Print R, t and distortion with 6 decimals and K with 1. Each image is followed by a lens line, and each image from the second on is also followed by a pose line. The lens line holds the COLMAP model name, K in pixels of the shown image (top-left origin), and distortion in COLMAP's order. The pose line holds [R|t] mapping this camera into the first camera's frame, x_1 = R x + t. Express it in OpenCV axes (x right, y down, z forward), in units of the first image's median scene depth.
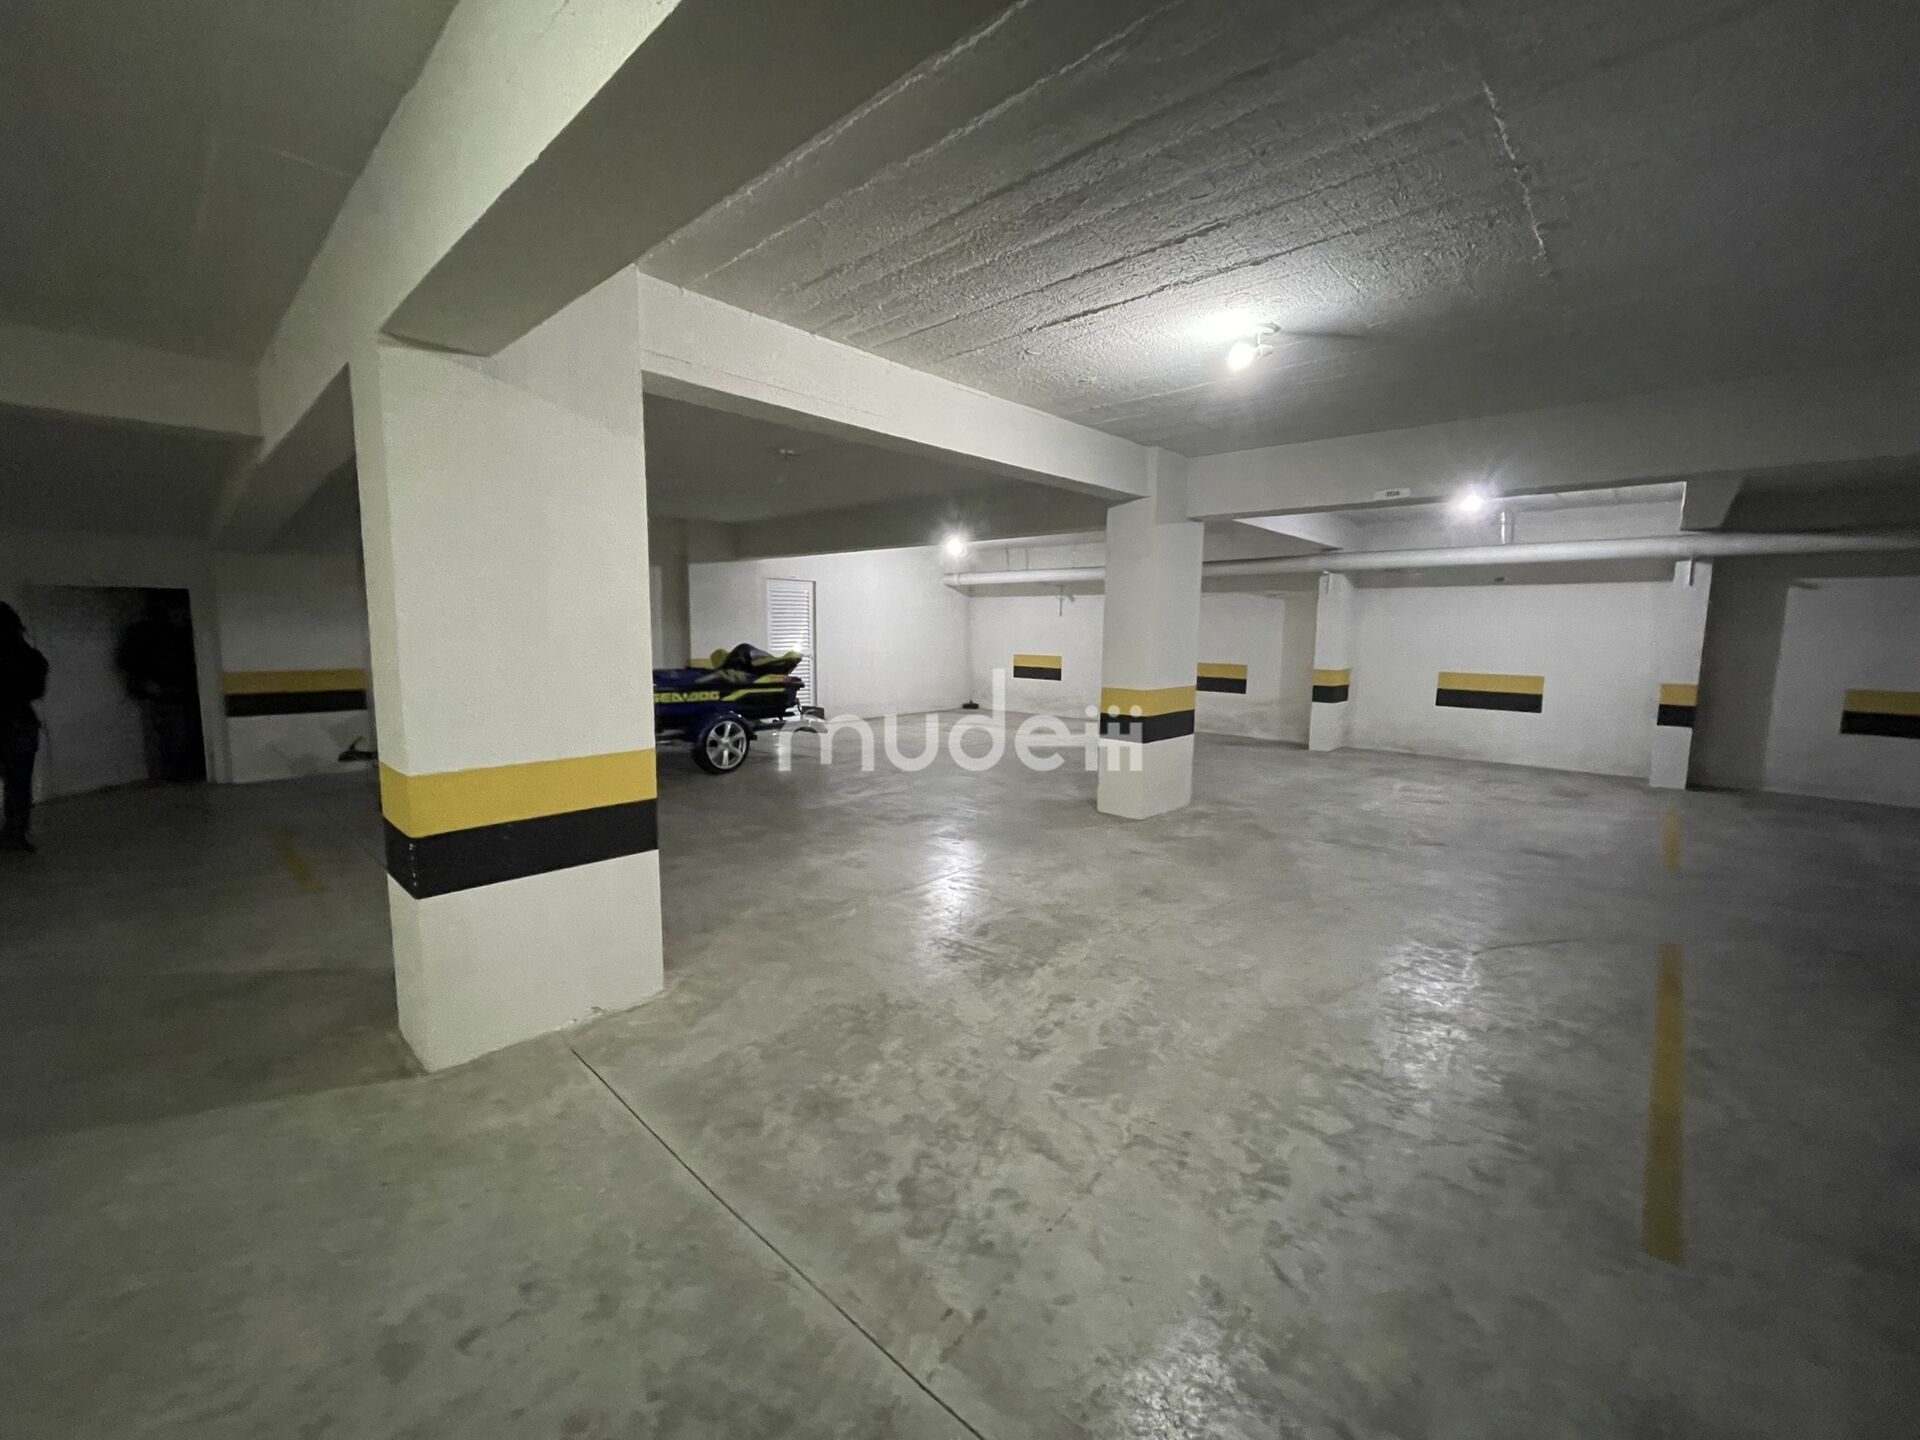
lens RADIAL K [[777.7, 0, 965.6], [0, 777.7, 708.6], [0, 0, 1]] dist [-0.000992, 0.000067]
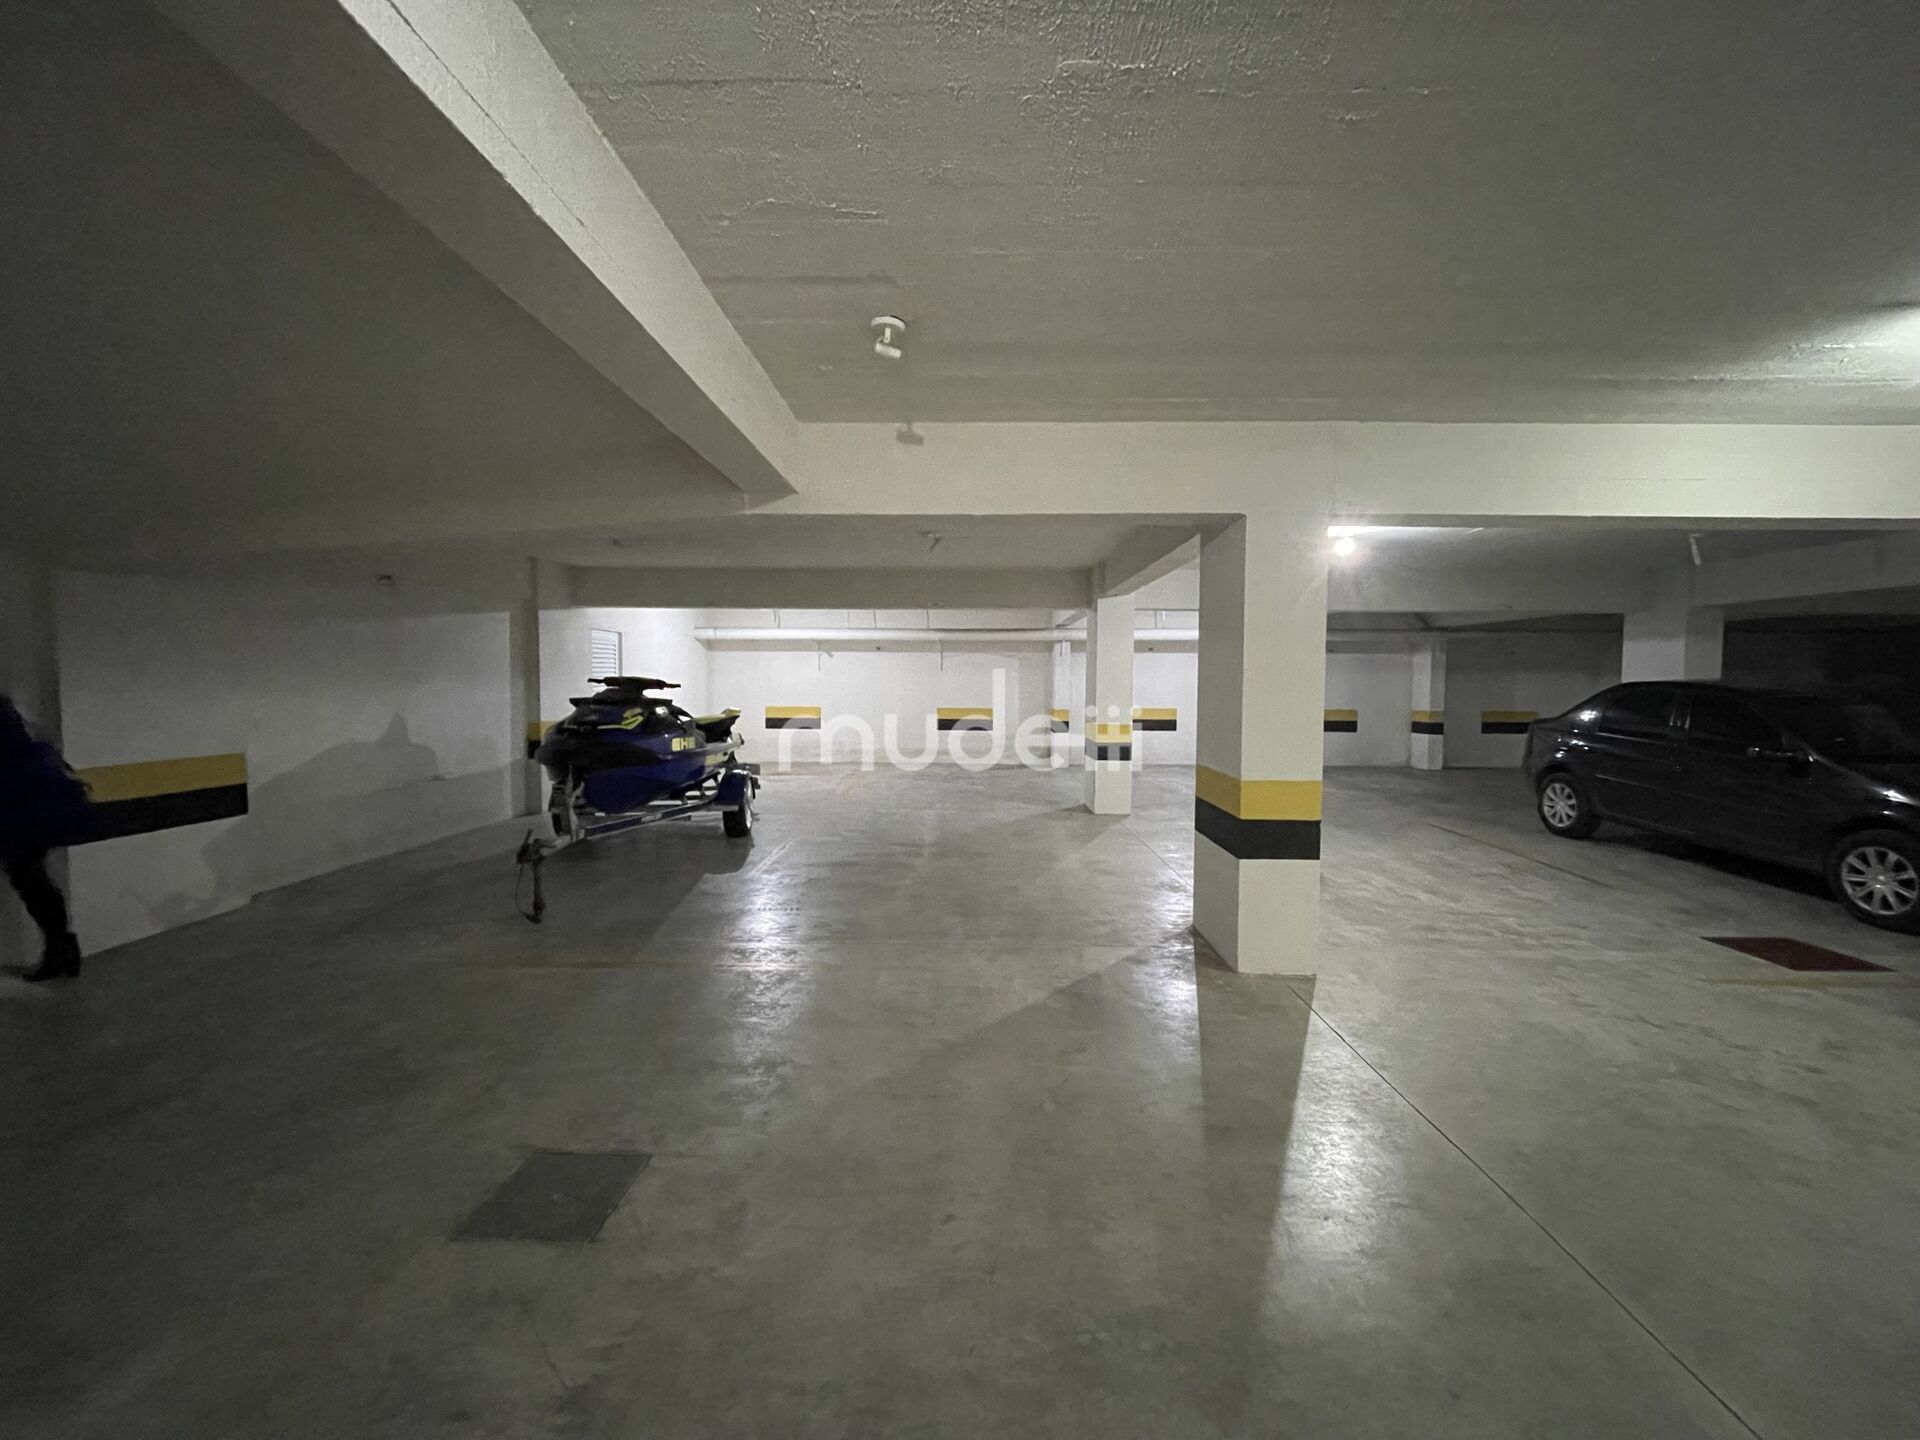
lens RADIAL K [[777.7, 0, 963.1], [0, 777.7, 728.0], [0, 0, 1]] dist [-0.000992, 0.000067]
pose [[0.745170, -0.047994, 0.665145, -0.637724], [0.068741, 0.997622, -0.005027, -0.023356], [-0.663322, 0.049468, 0.746697, 0.070811]]
